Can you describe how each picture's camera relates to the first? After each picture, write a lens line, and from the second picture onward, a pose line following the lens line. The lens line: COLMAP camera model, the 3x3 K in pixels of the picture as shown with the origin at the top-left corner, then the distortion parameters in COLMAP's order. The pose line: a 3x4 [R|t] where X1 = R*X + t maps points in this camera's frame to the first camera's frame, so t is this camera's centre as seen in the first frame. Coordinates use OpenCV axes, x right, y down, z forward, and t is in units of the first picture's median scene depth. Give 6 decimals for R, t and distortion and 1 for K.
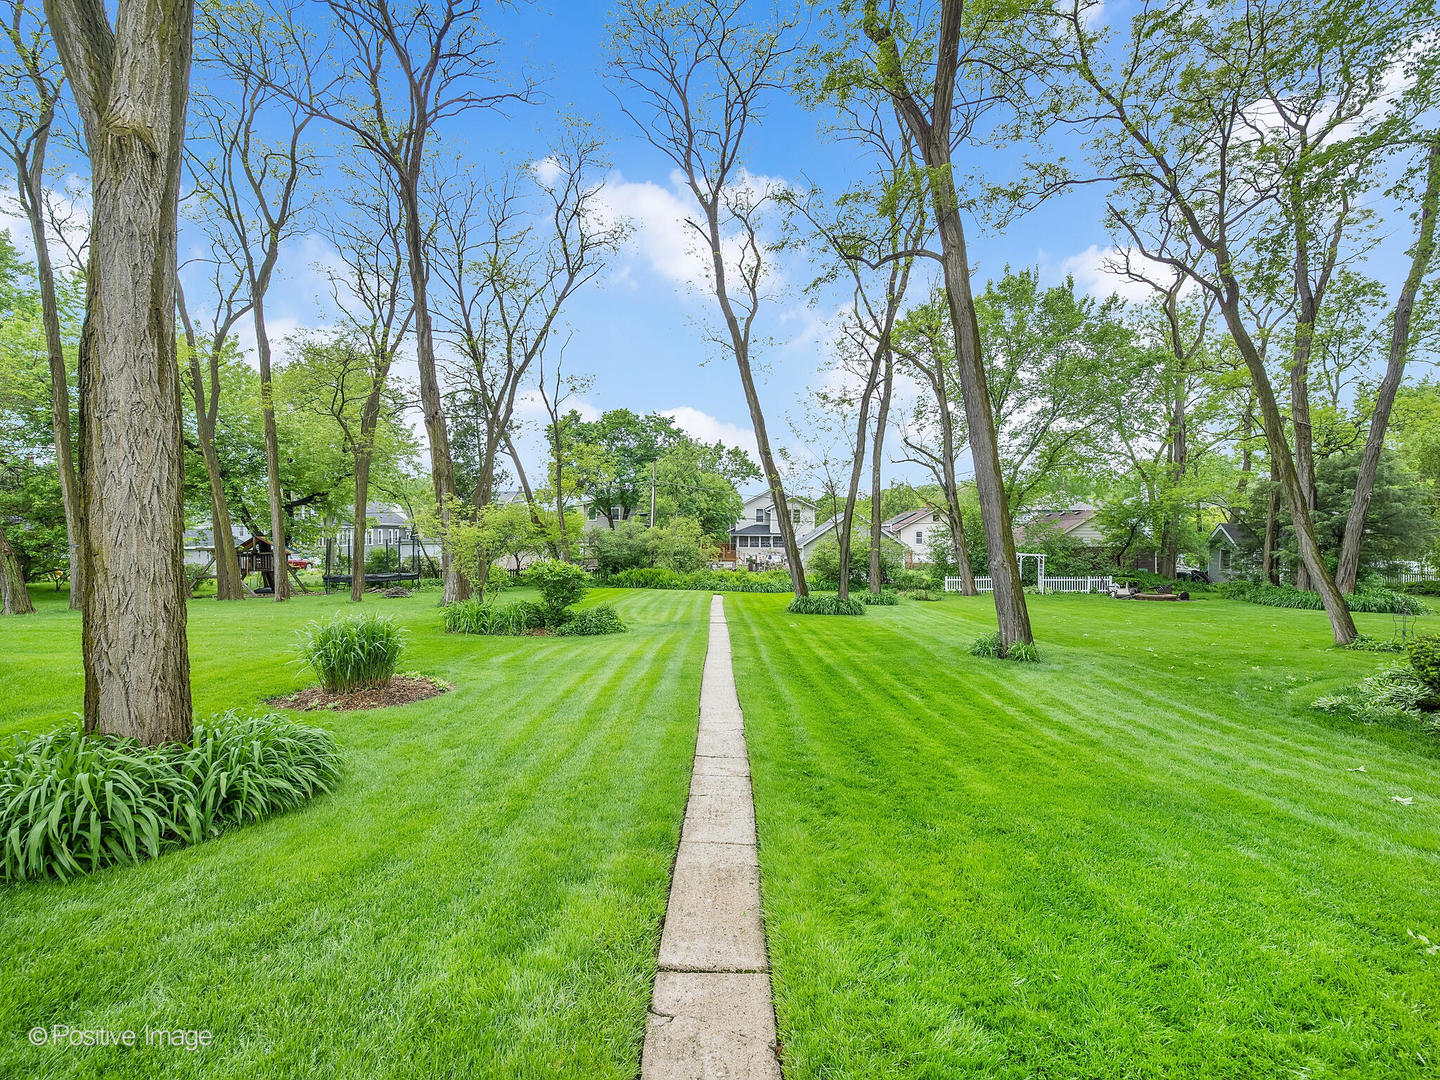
lens RADIAL K [[640.0, 0, 720.0], [0, 640.0, 540.0], [0, 0, 1]] dist [-0.000749, 0.000059]
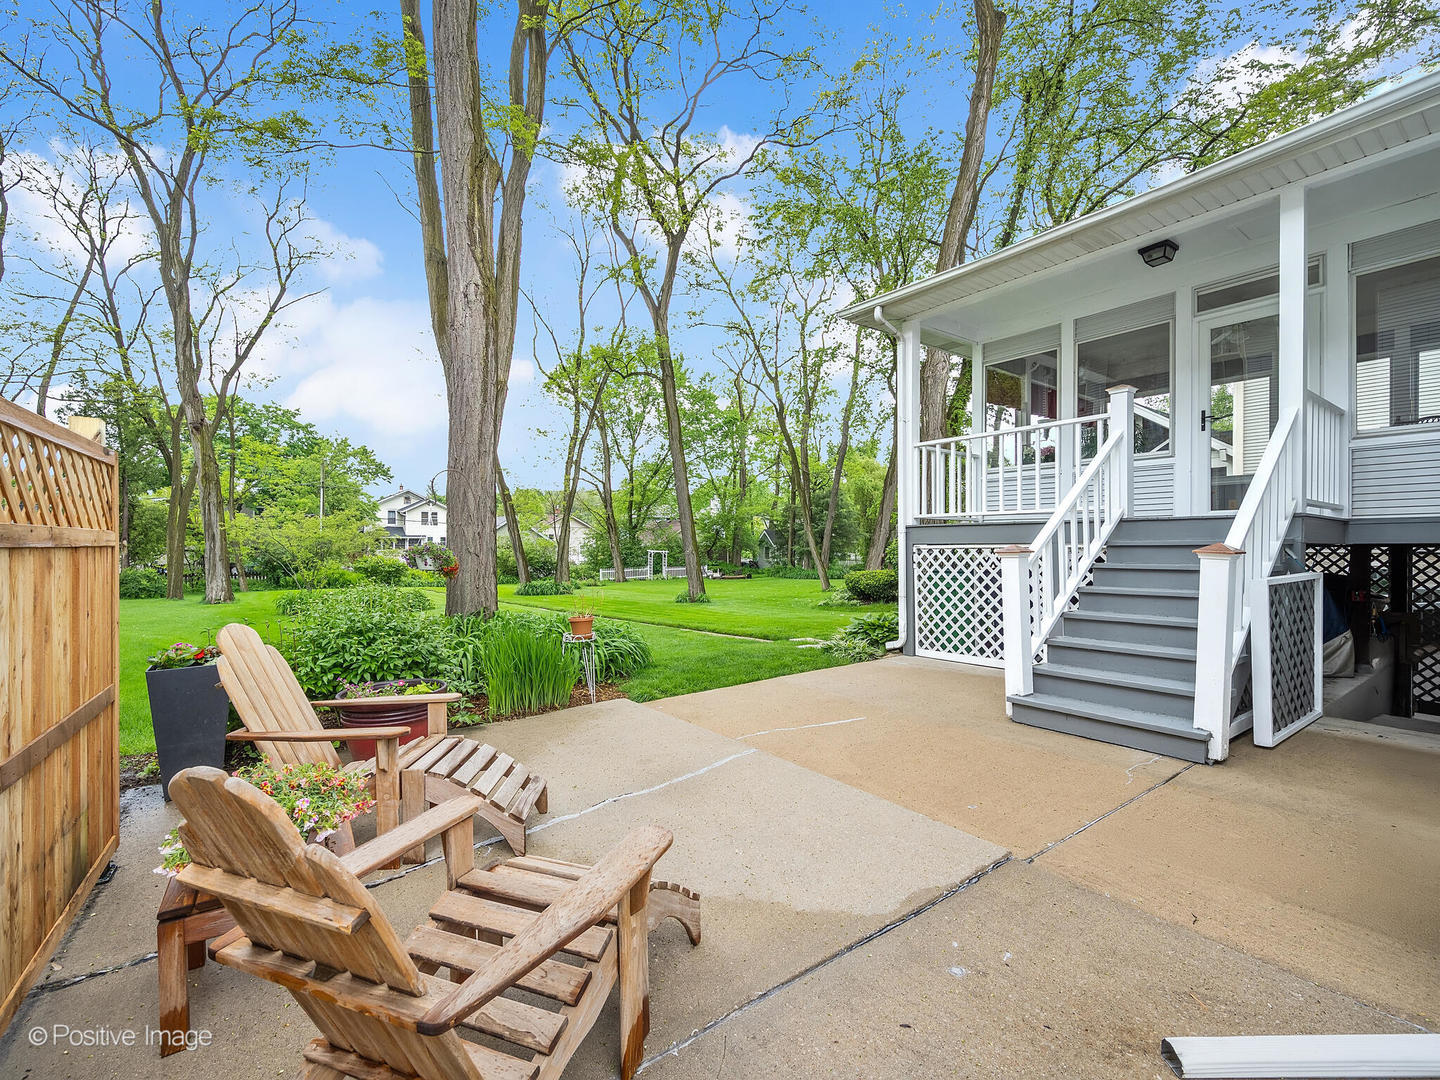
lens RADIAL K [[640.0, 0, 720.0], [0, 640.0, 540.0], [0, 0, 1]] dist [-0.000749, 0.000059]
pose [[0.815870, -0.001889, 0.578233, -0.208741], [0.003984, 0.999989, -0.002353, 0.002894], [-0.578222, 0.004224, 0.815868, -0.205852]]
